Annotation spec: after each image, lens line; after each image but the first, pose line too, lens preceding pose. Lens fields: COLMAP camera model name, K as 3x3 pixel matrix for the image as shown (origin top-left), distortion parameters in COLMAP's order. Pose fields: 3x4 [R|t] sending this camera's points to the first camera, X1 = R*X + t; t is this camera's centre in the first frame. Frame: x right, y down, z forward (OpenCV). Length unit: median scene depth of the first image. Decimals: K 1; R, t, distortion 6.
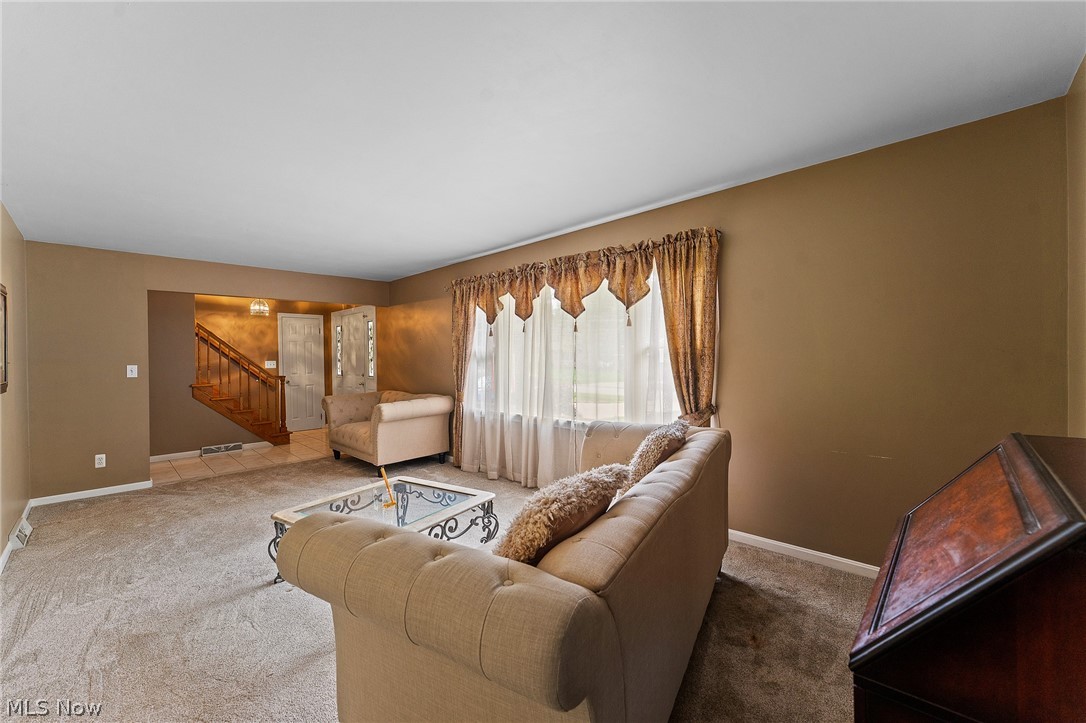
lens RADIAL K [[436.6, 0, 551.0], [0, 436.6, 362.8], [0, 0, 1]] dist [-0.004997, -0.000174]
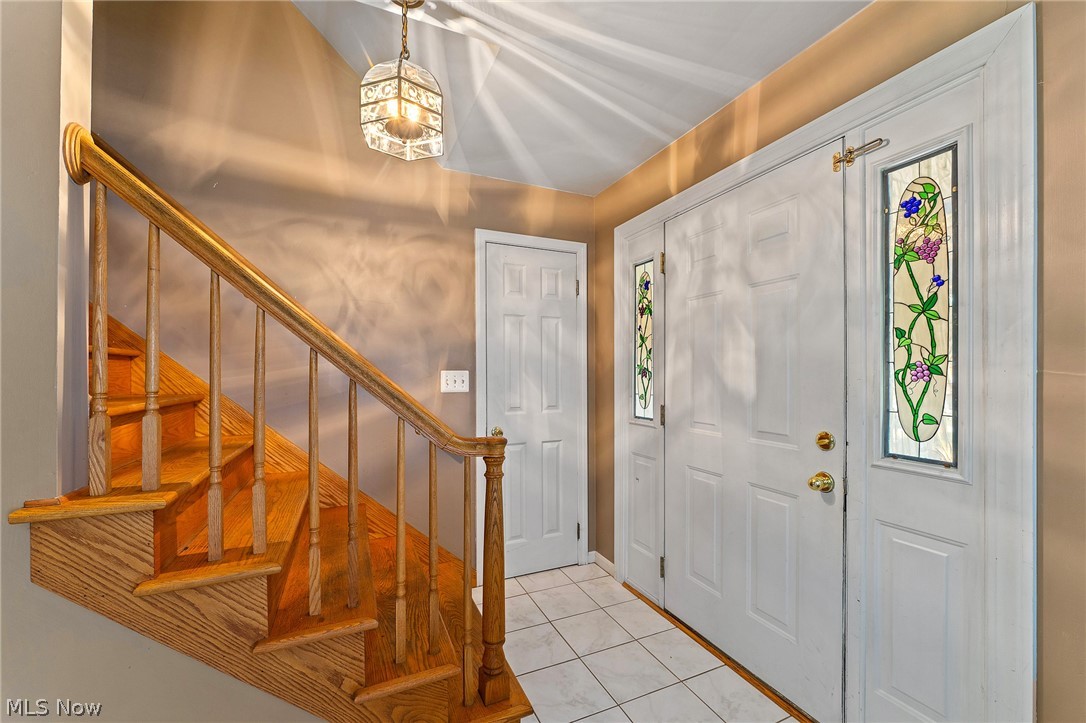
lens RADIAL K [[433.4, 0, 542.9], [0, 433.4, 372.6], [0, 0, 1]] dist [-0.003277, -0.000284]
pose [[0.922611, 0.013338, -0.385501, -0.459596], [-0.016074, 0.999863, -0.003873, -0.002744], [0.385397, 0.009770, 0.922699, 0.729457]]
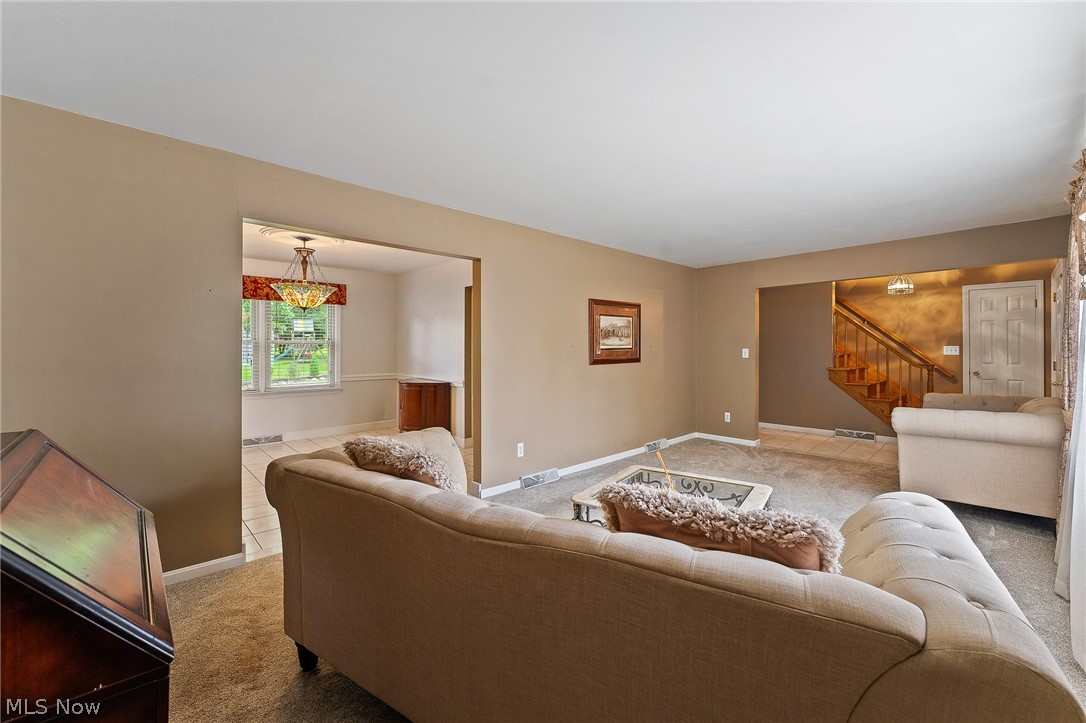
lens RADIAL K [[443.0, 0, 537.0], [0, 443.0, 347.9], [0, 0, 1]] dist [-0.002460, -0.000246]
pose [[-0.065967, 0.013243, -0.997734, 0.238892], [-0.009647, 0.999857, 0.013909, -0.005012], [0.997775, 0.010543, -0.065830, 0.283401]]
